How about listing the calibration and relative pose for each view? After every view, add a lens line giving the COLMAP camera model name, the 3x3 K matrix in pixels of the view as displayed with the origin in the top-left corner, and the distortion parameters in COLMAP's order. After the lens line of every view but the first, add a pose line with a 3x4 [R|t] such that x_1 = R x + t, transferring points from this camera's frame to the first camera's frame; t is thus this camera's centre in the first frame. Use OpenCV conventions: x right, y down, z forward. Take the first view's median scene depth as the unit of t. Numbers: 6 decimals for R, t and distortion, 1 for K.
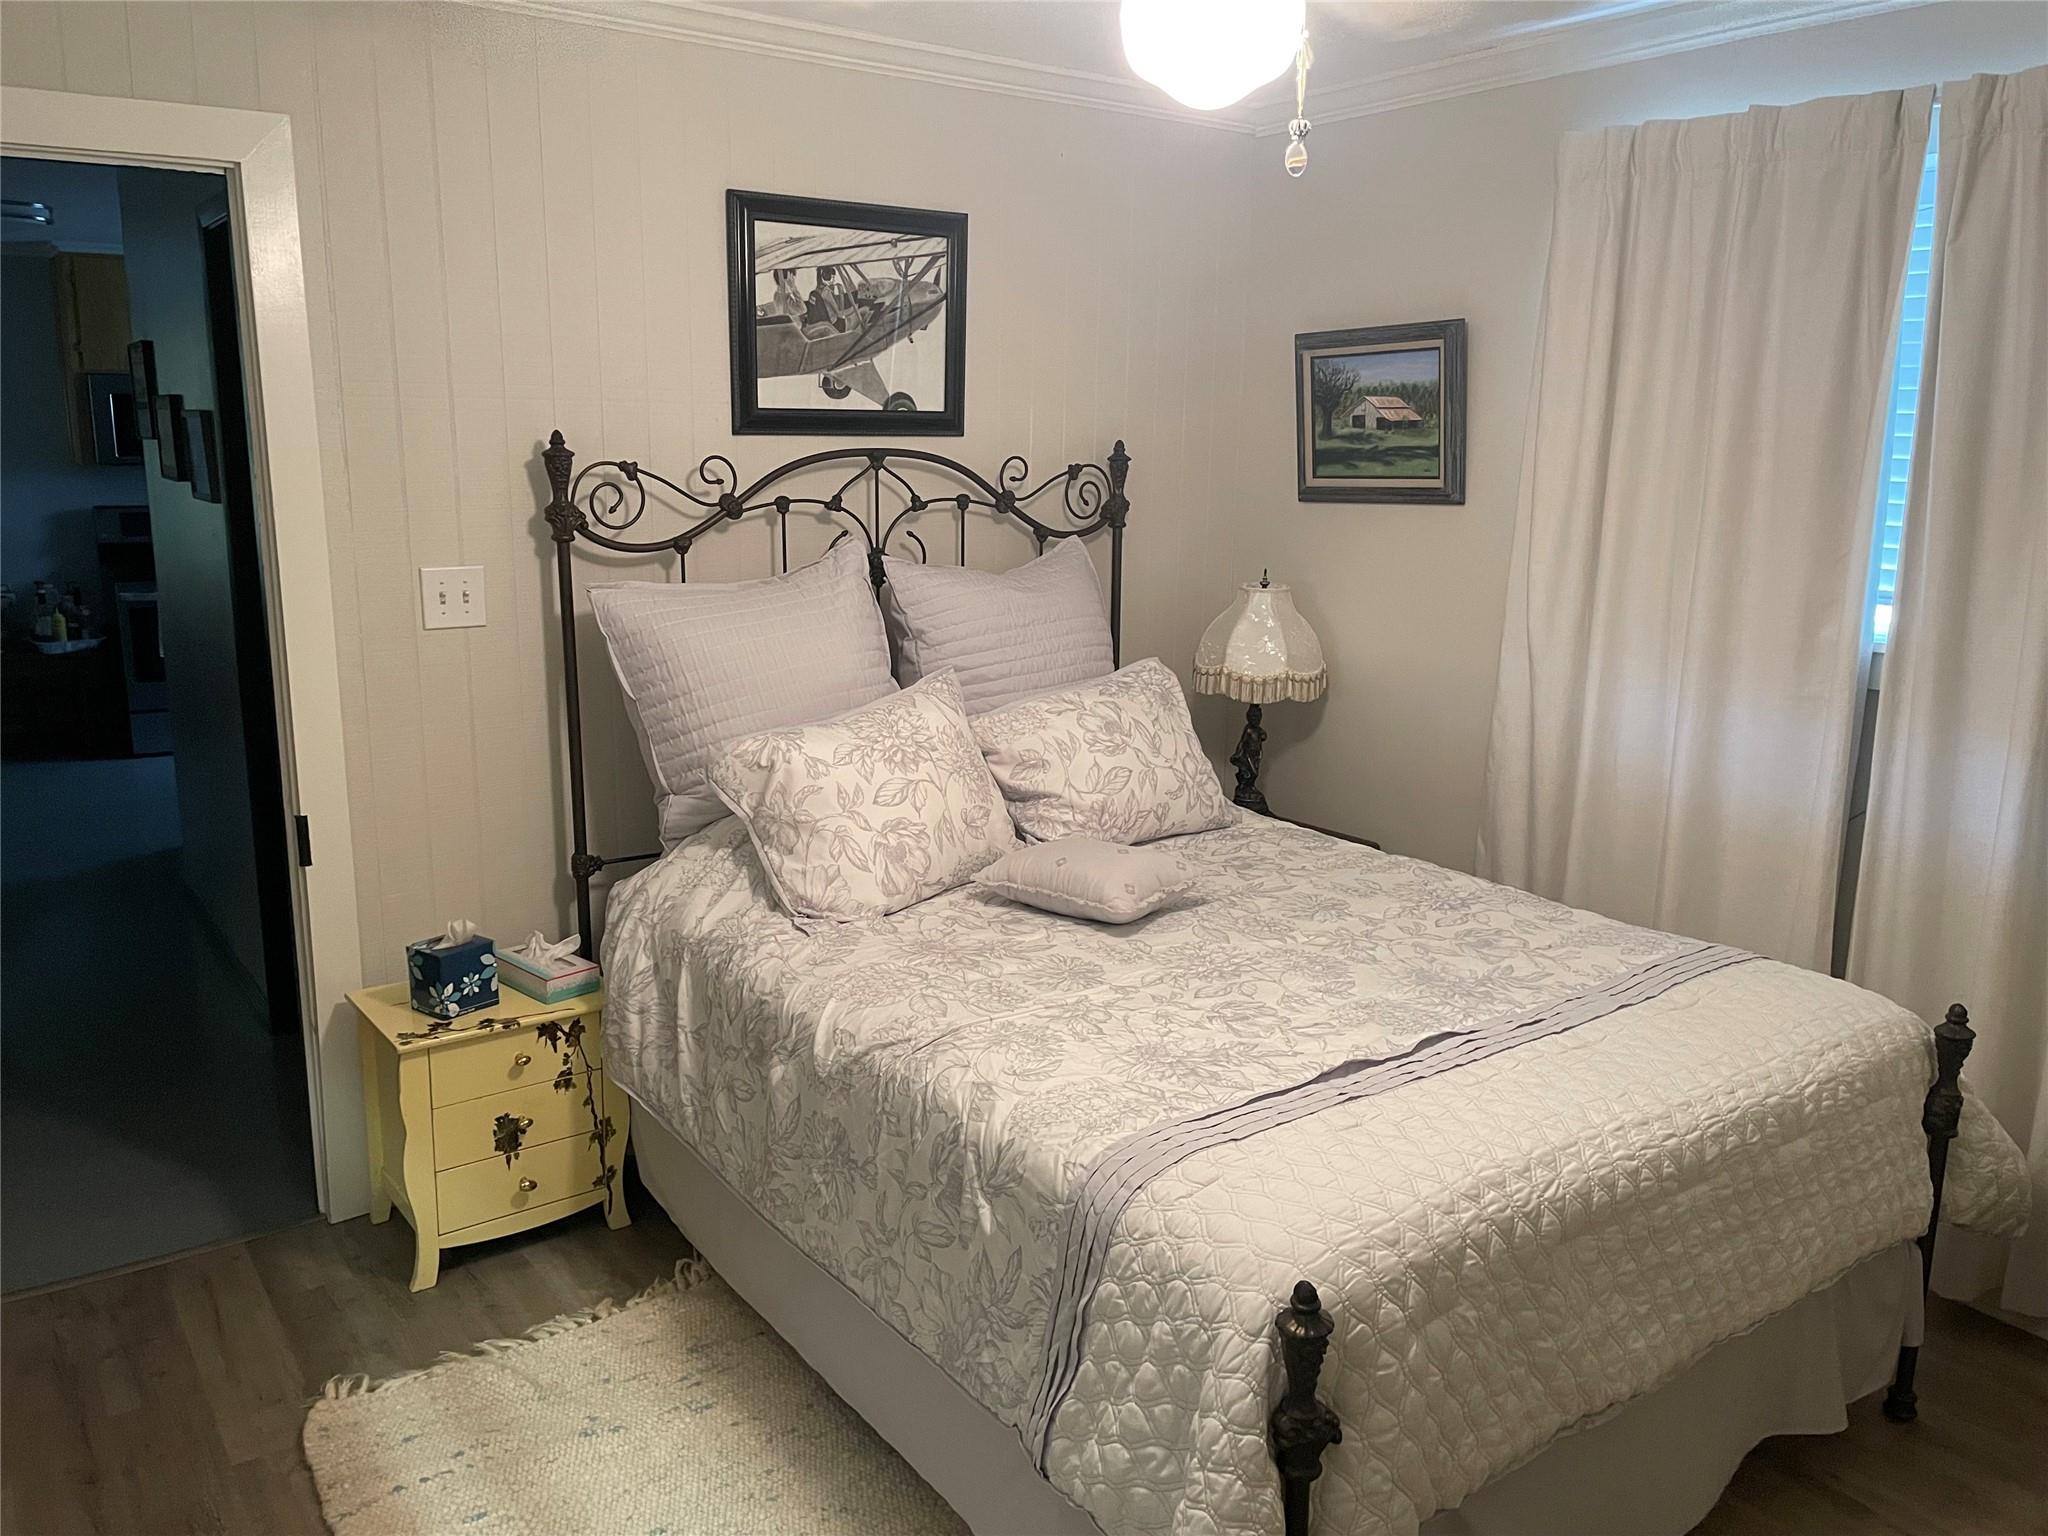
lens RADIAL K [[1559.9, 0, 1023.4], [0, 1559.9, 755.1], [0, 0, 1]] dist [0.104352, -0.144831]
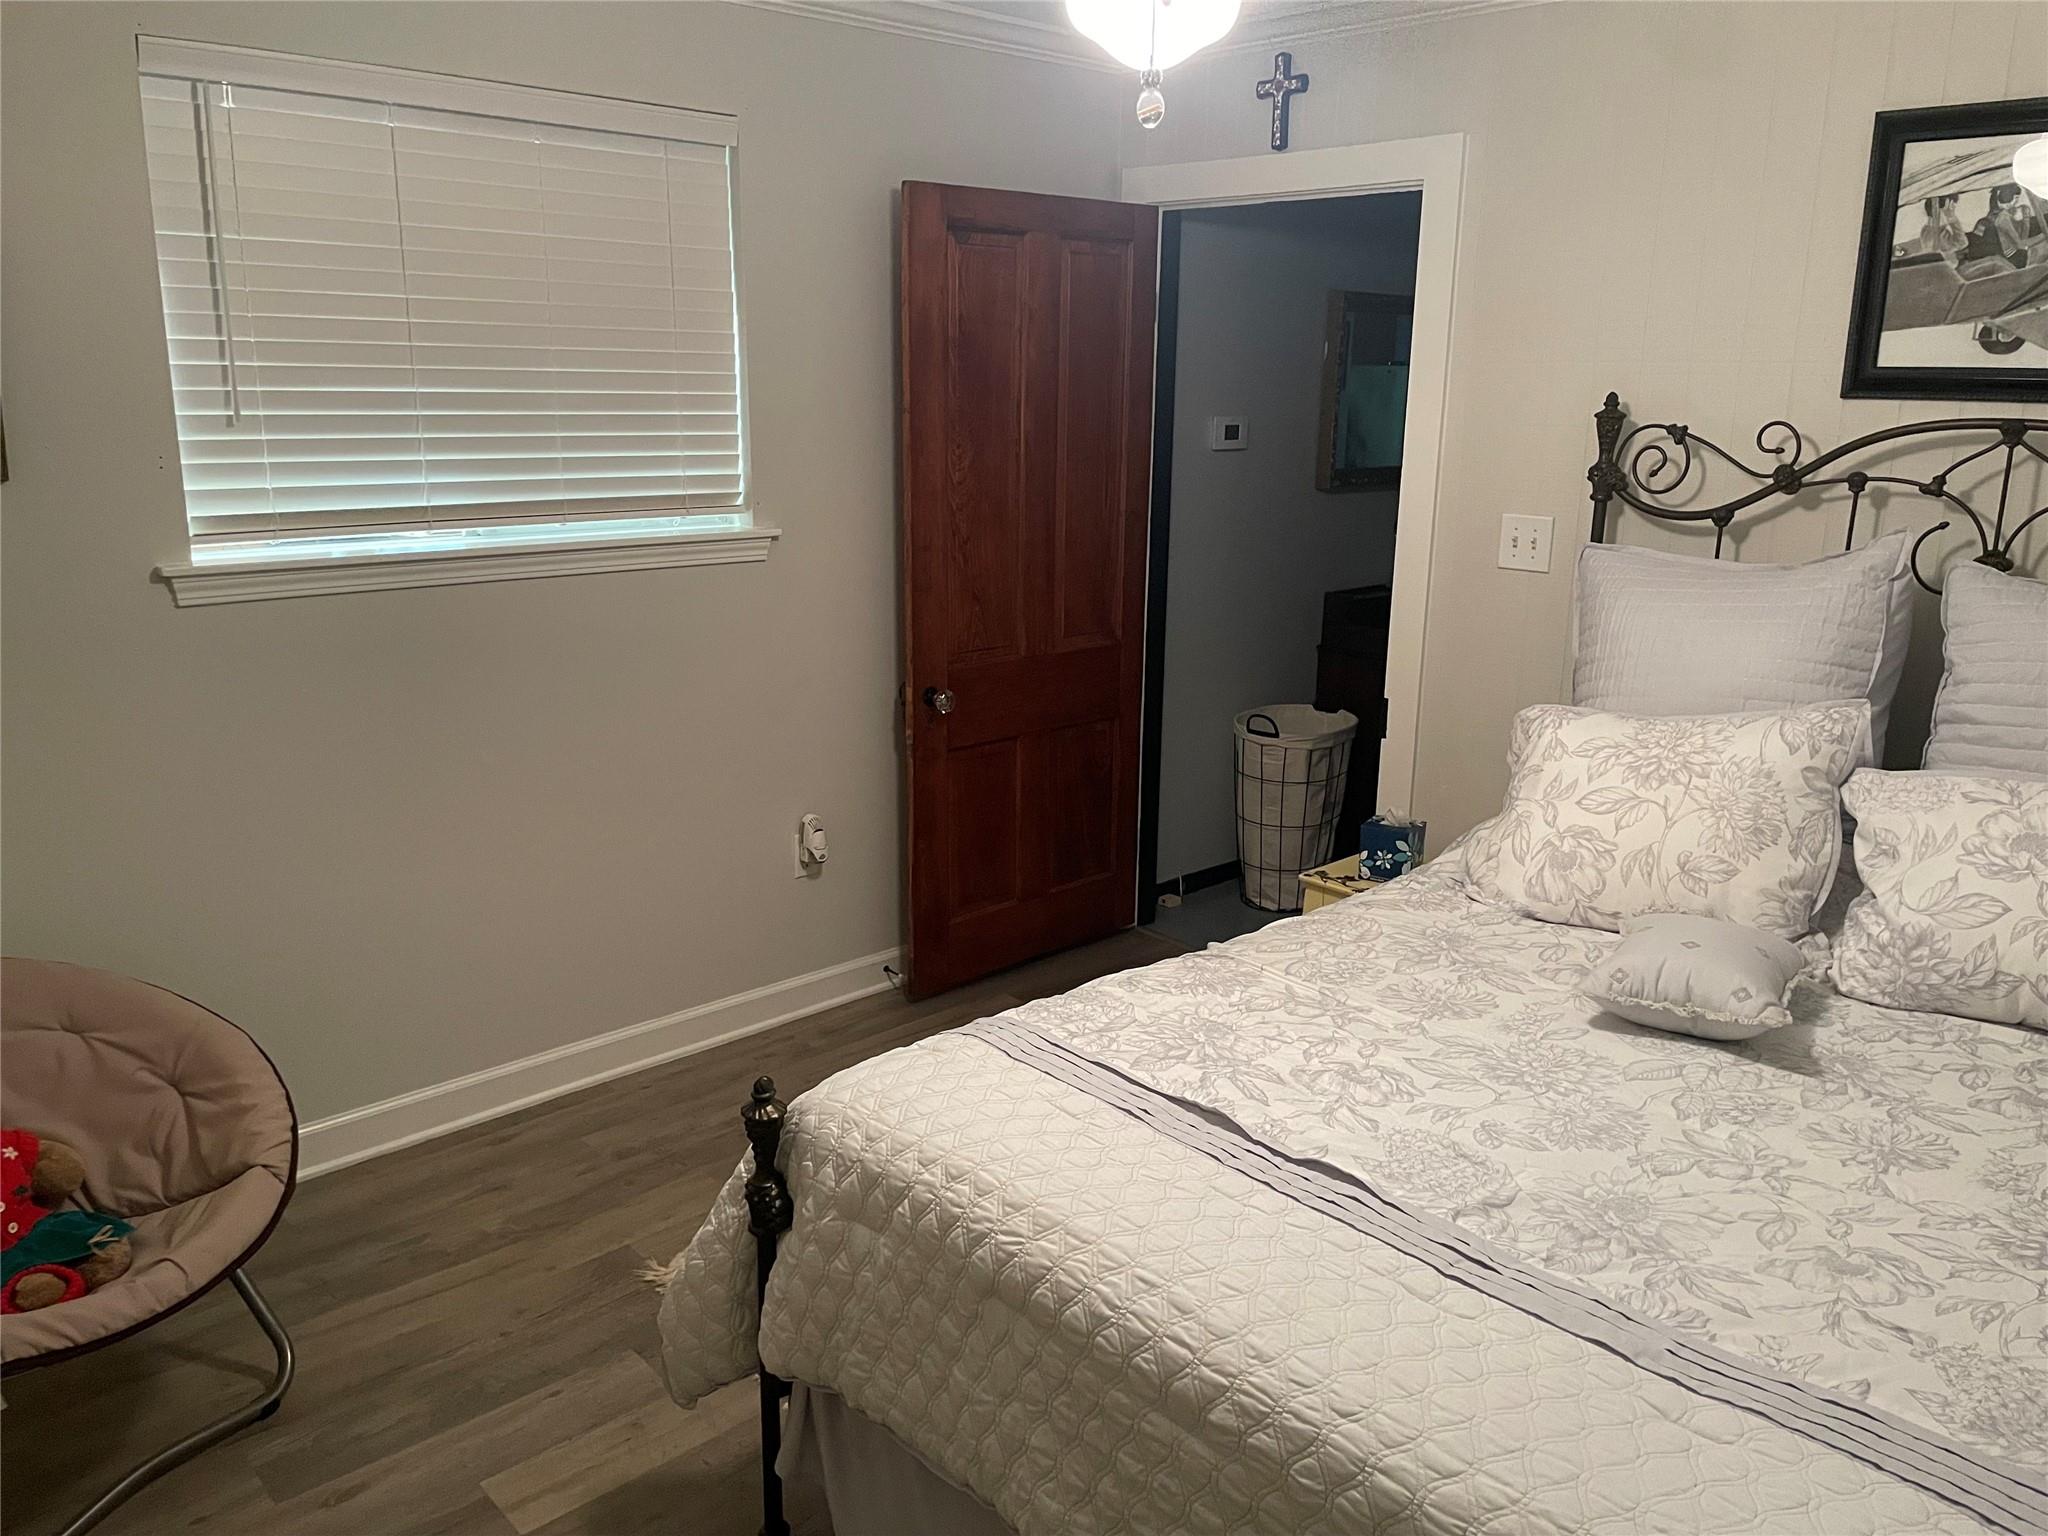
lens RADIAL K [[1559.9, 0, 1023.4], [0, 1559.9, 755.1], [0, 0, 1]] dist [0.104352, -0.144831]
pose [[0.106800, 0.230889, -0.967101, 0.691388], [-0.212745, 0.955444, 0.204612, -0.106105], [0.971254, 0.183893, 0.151162, 0.498021]]
